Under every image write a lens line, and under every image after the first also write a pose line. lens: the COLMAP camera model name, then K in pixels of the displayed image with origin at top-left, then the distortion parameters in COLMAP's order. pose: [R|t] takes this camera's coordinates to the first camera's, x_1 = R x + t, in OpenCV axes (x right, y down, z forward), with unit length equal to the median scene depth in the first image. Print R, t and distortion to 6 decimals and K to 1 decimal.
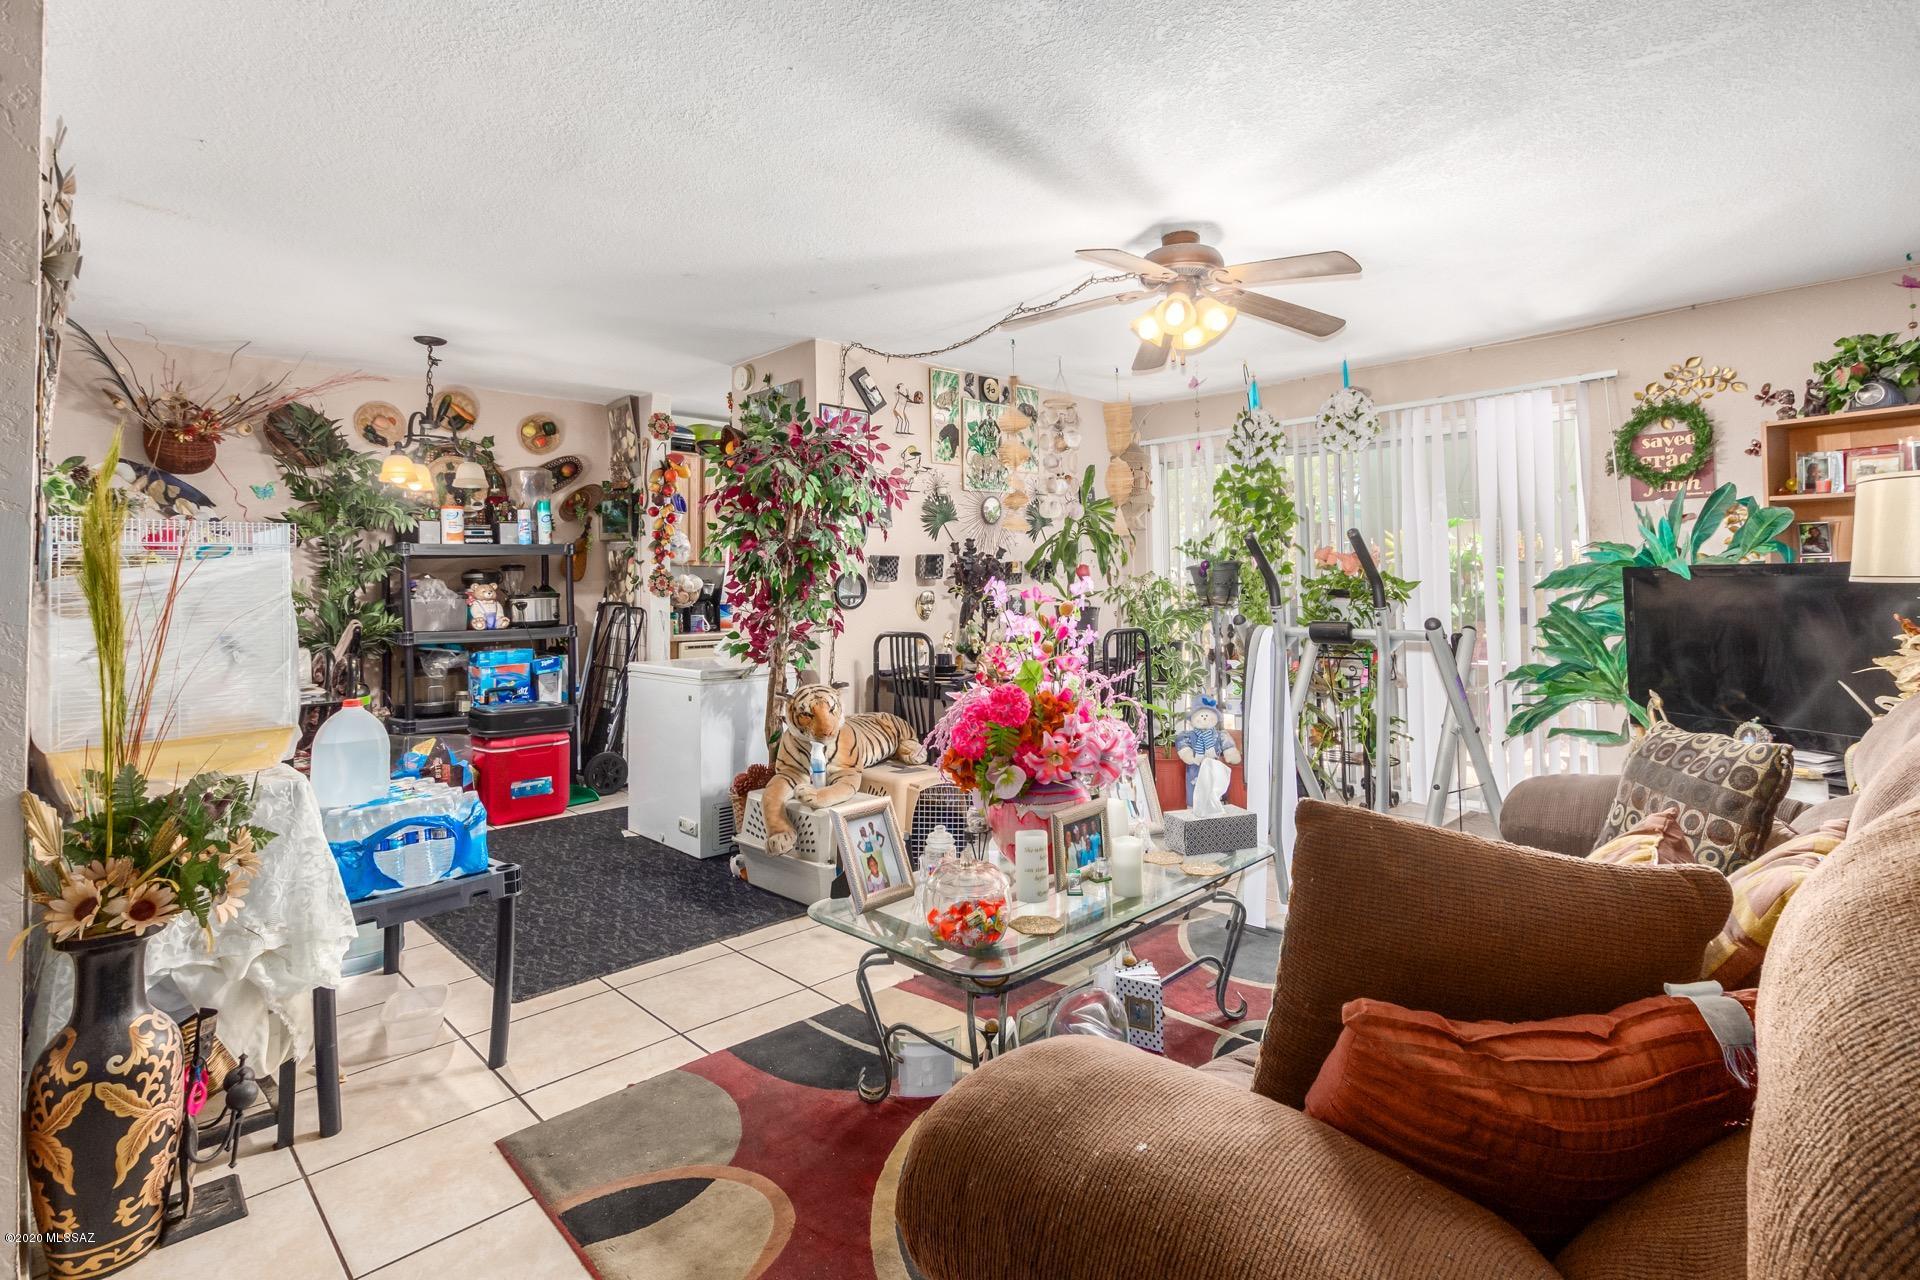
lens RADIAL K [[884.1, 0, 960.0], [0, 884.1, 640.0], [0, 0, 1]] dist [0.002776, 0.000350]
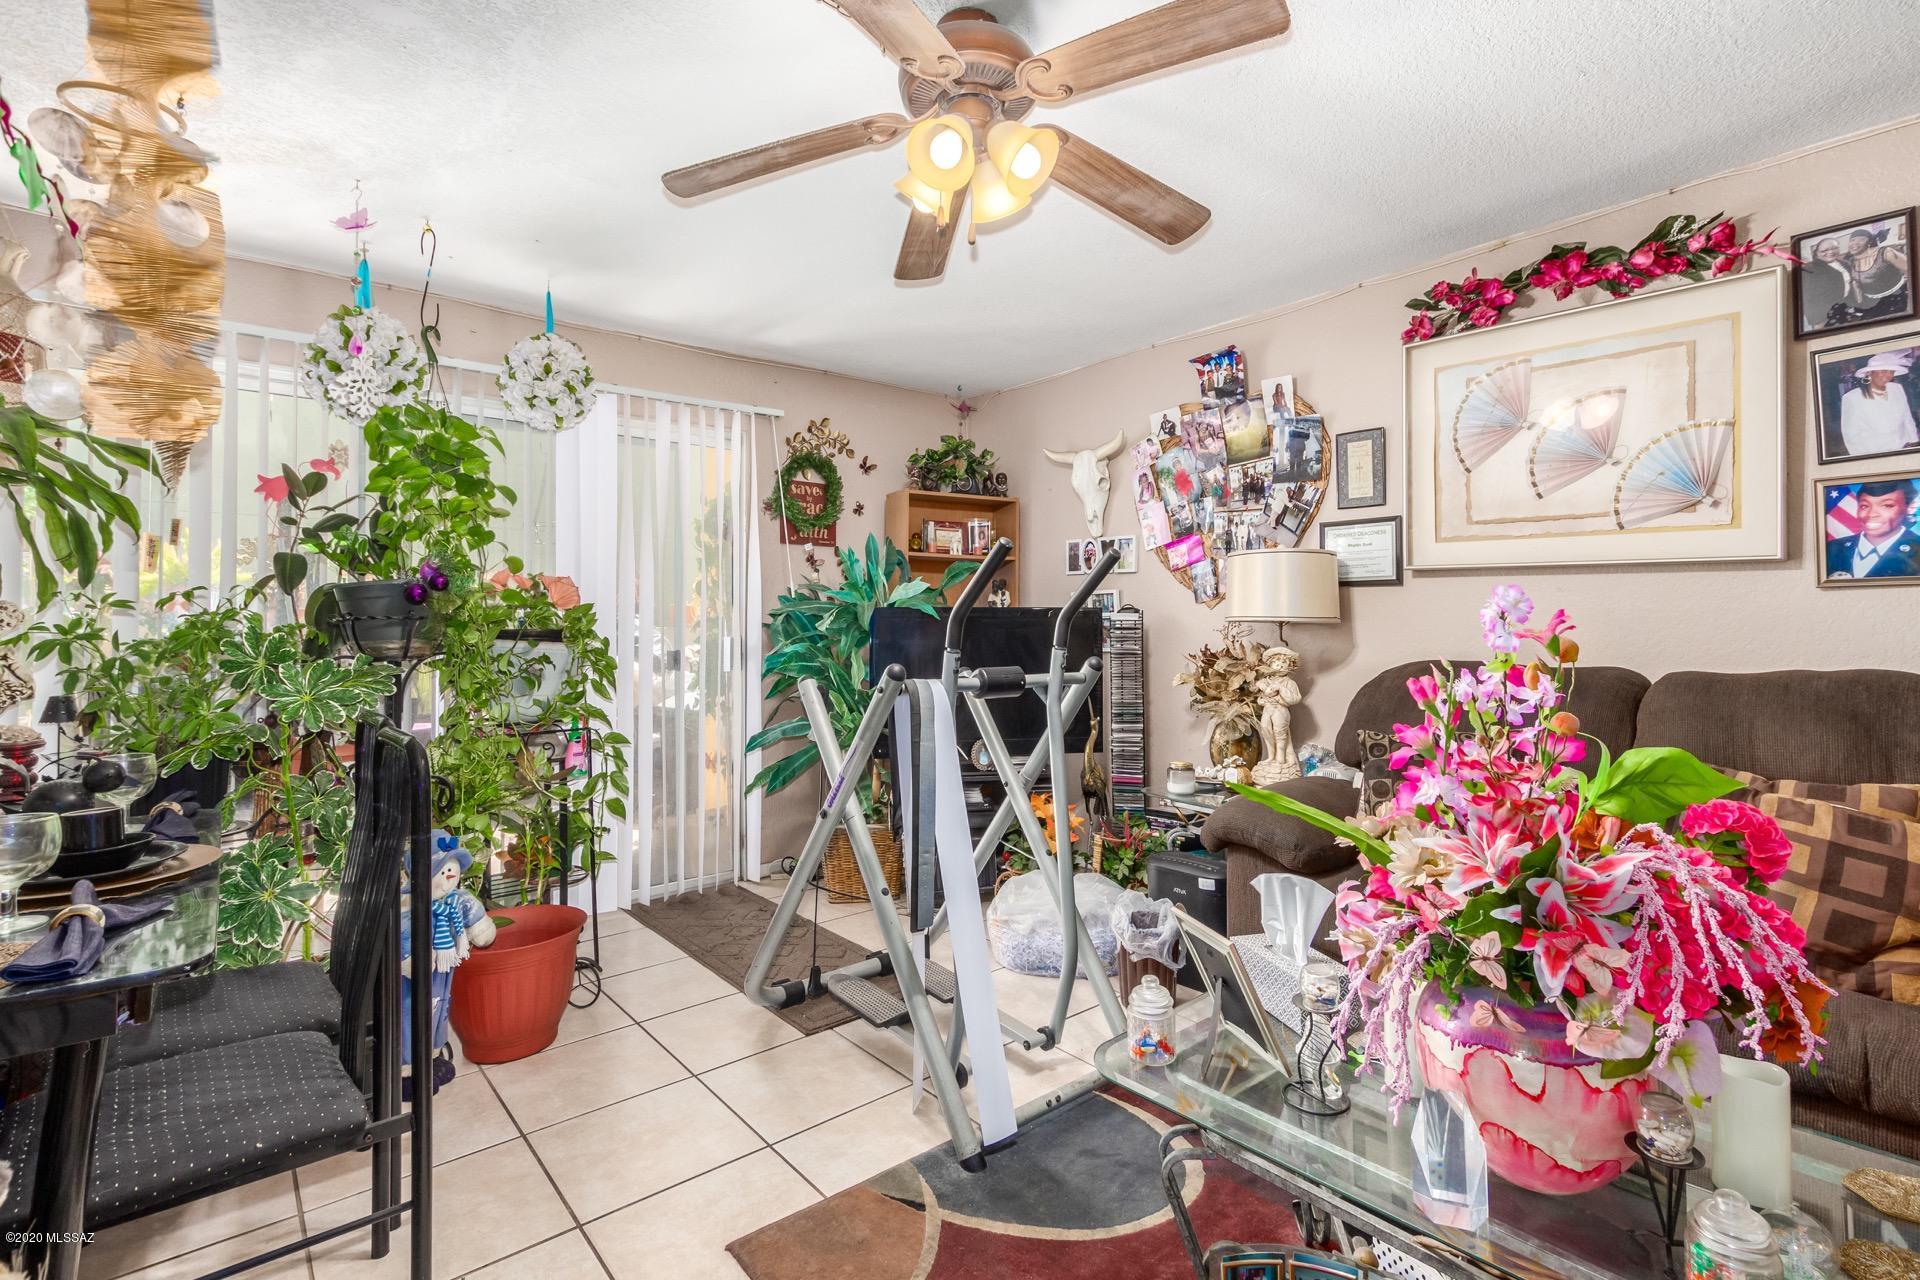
lens RADIAL K [[894.6, 0, 960.0], [0, 894.6, 640.0], [0, 0, 1]] dist [-0.002471, -0.000332]
pose [[0.043597, 0.004068, 0.999041, -0.339491], [0.068290, 0.997641, -0.007043, -0.034621], [-0.996712, 0.068532, 0.043216, 1.050158]]
